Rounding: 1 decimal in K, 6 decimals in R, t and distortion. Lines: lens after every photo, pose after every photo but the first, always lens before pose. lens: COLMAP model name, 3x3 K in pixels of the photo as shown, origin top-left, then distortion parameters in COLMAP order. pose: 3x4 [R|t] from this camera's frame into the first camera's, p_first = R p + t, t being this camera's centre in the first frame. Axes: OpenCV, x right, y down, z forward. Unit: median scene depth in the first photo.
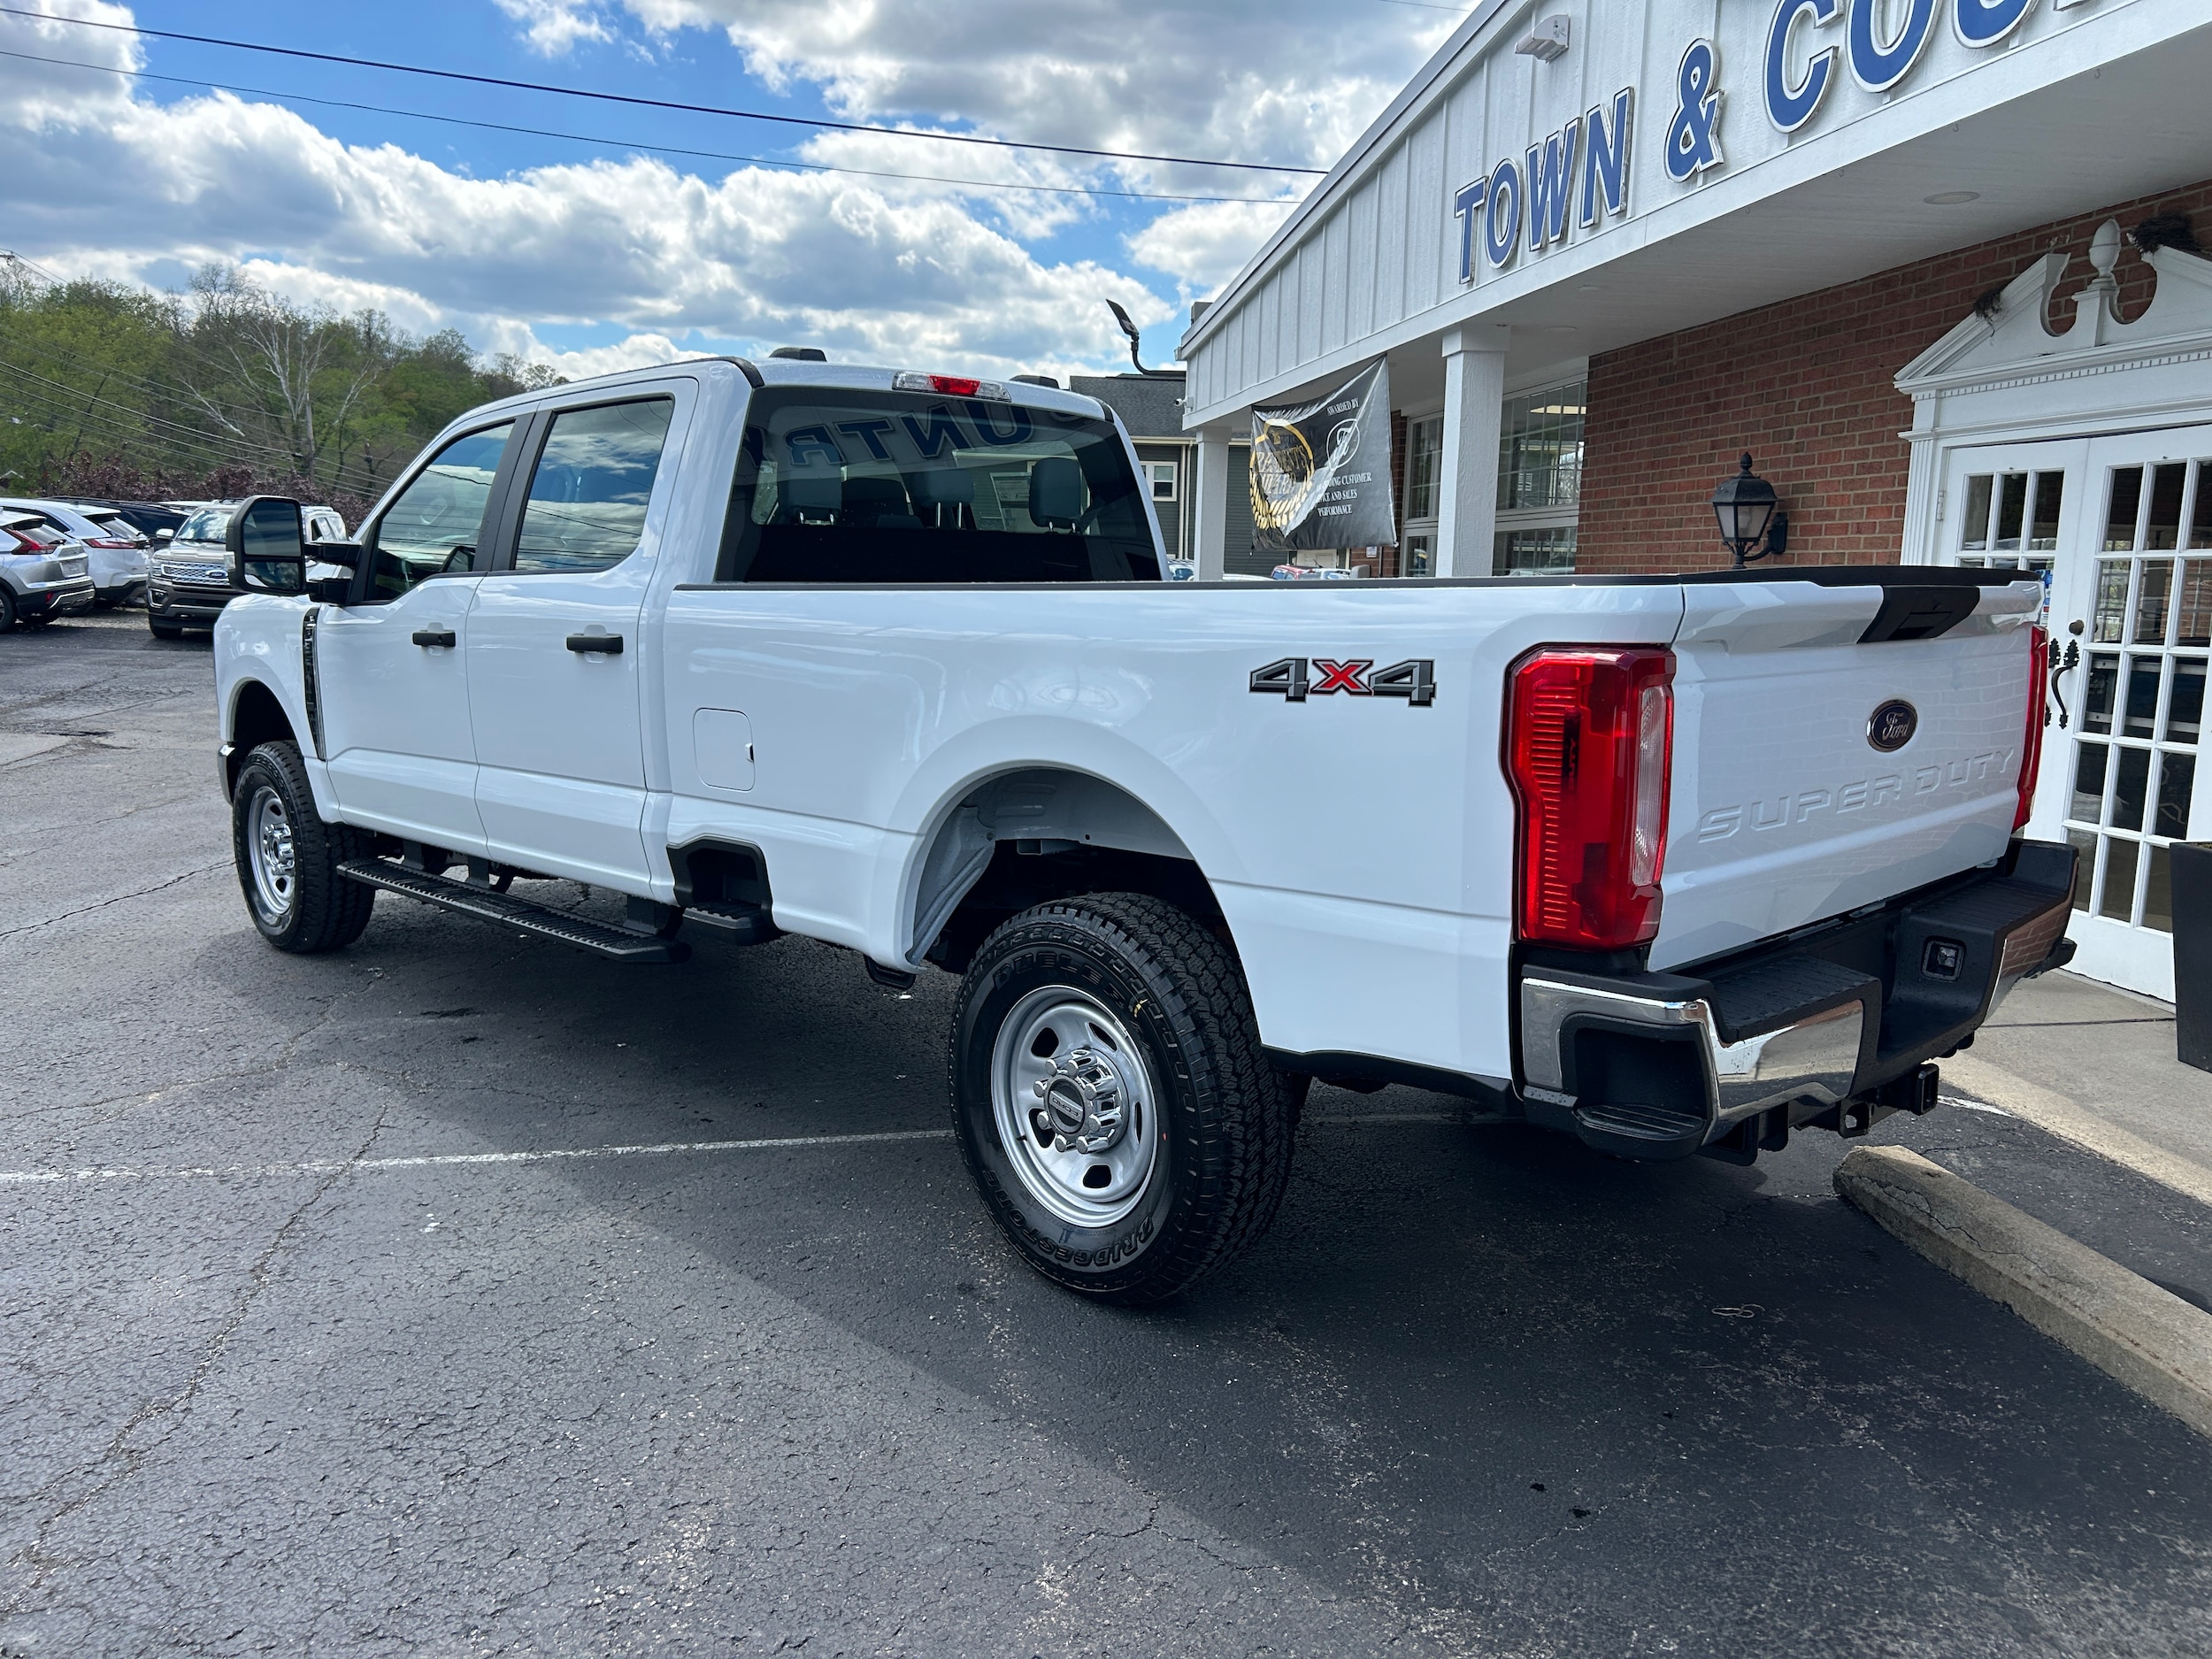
lens RADIAL K [[1681.6, 0, 1113.5], [0, 1681.6, 848.4], [0, 0, 1]] dist [0.047964, -0.061252]
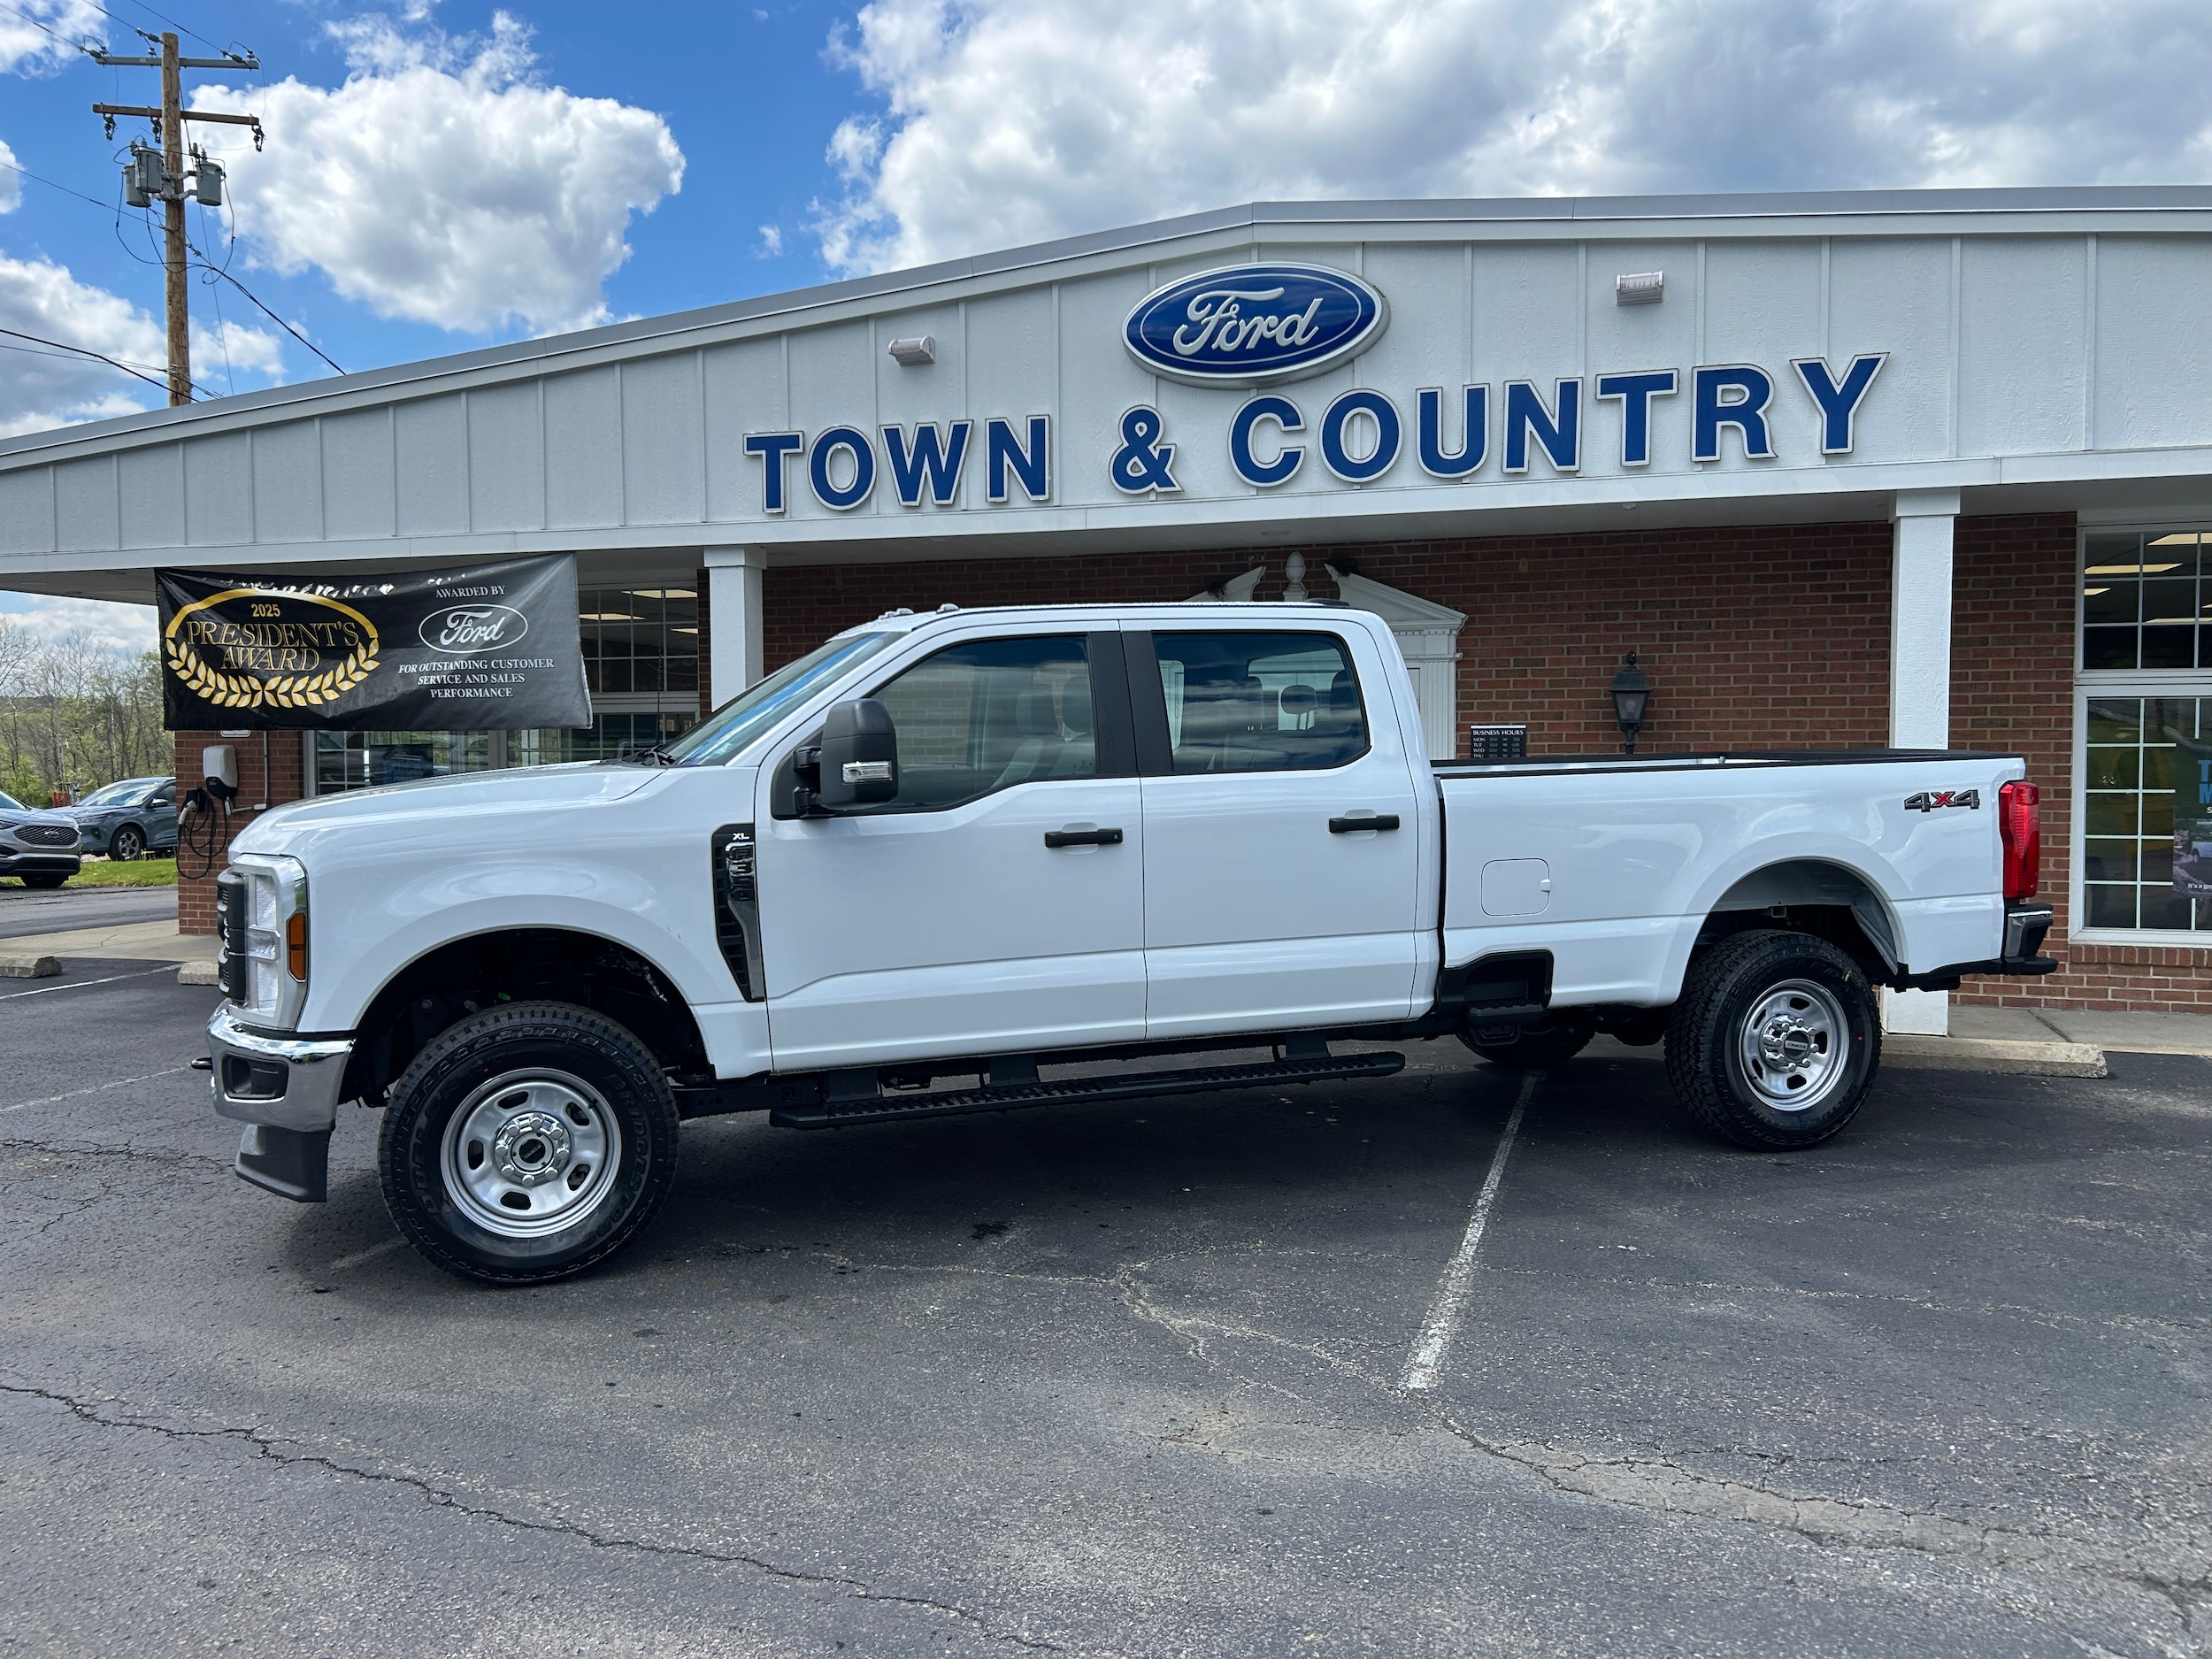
lens RADIAL K [[1665.4, 0, 1106.0], [0, 1665.4, 829.5], [0, 0, 1]] dist [0.051107, -0.054395]
pose [[0.447089, -0.059905, 0.892481, -0.860835], [0.156888, 0.987540, -0.012308, -0.075518], [-0.880623, 0.145523, 0.450917, 0.347586]]
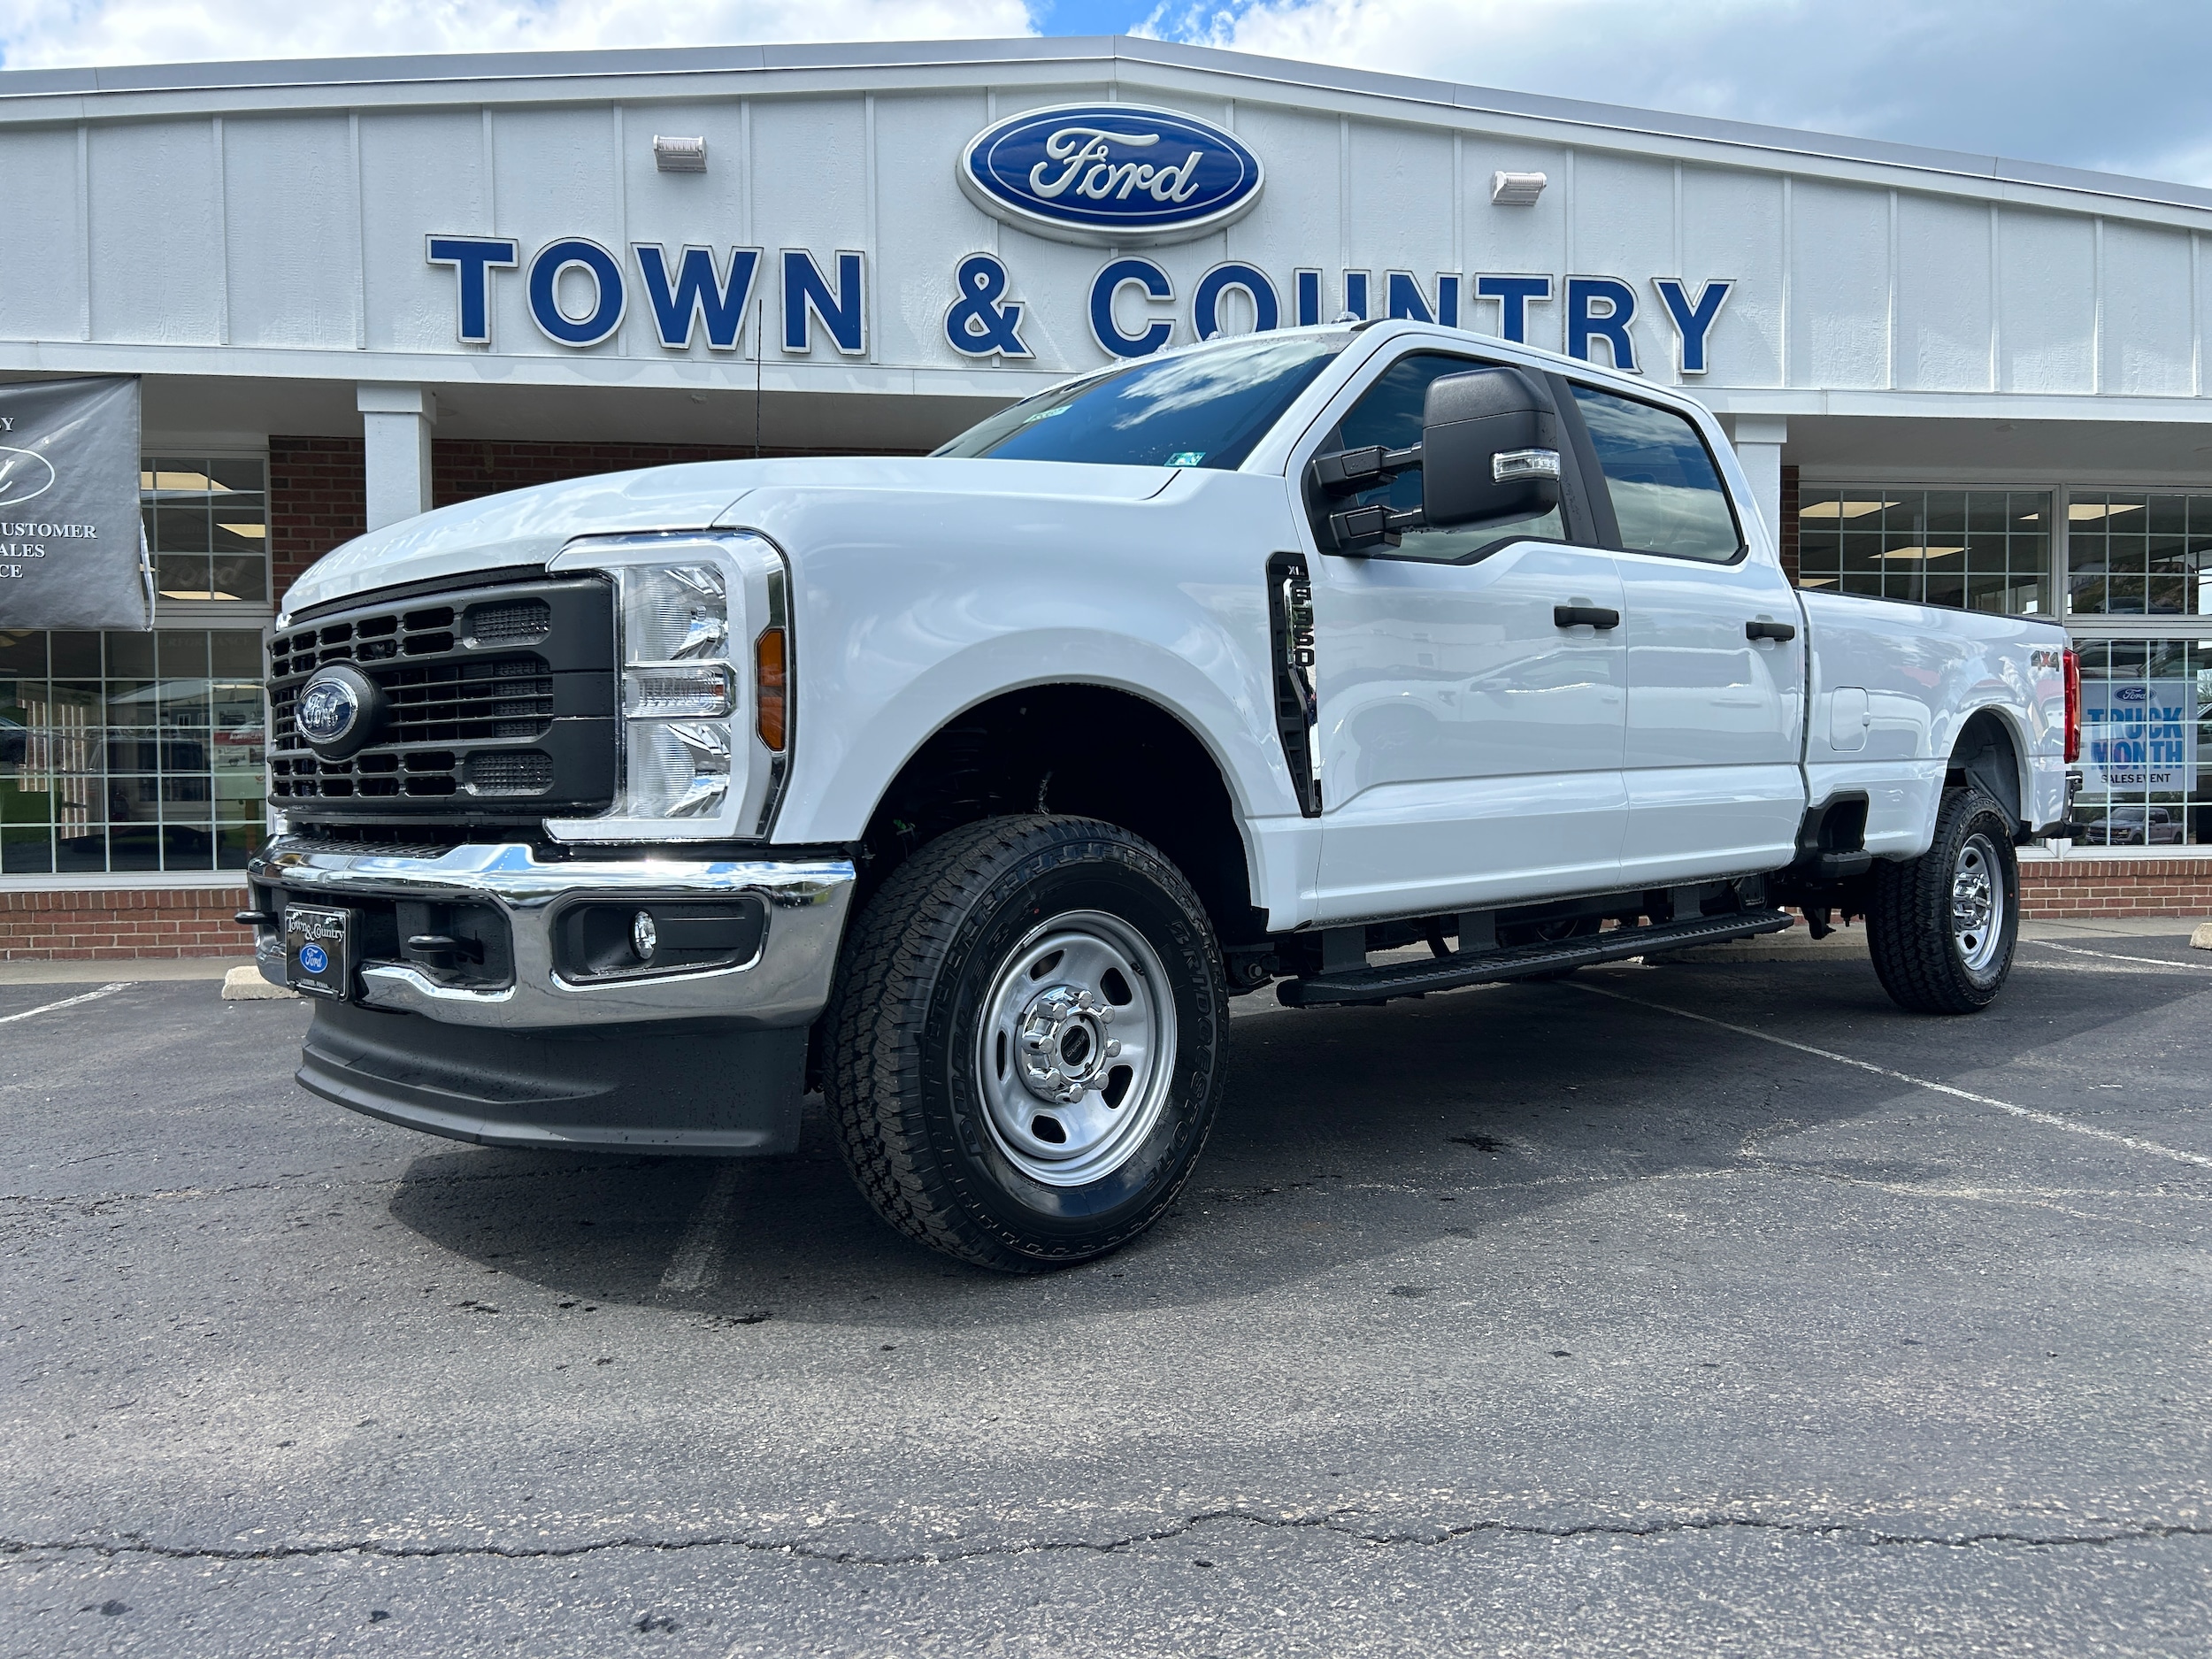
lens RADIAL K [[1666.0, 0, 1109.6], [0, 1666.0, 850.5], [0, 0, 1]] dist [0.048340, -0.048744]
pose [[0.014620, -0.043663, 0.998939, -0.788381], [0.173678, 0.983971, 0.040467, -0.057045], [-0.984694, 0.172902, 0.021969, 0.806045]]
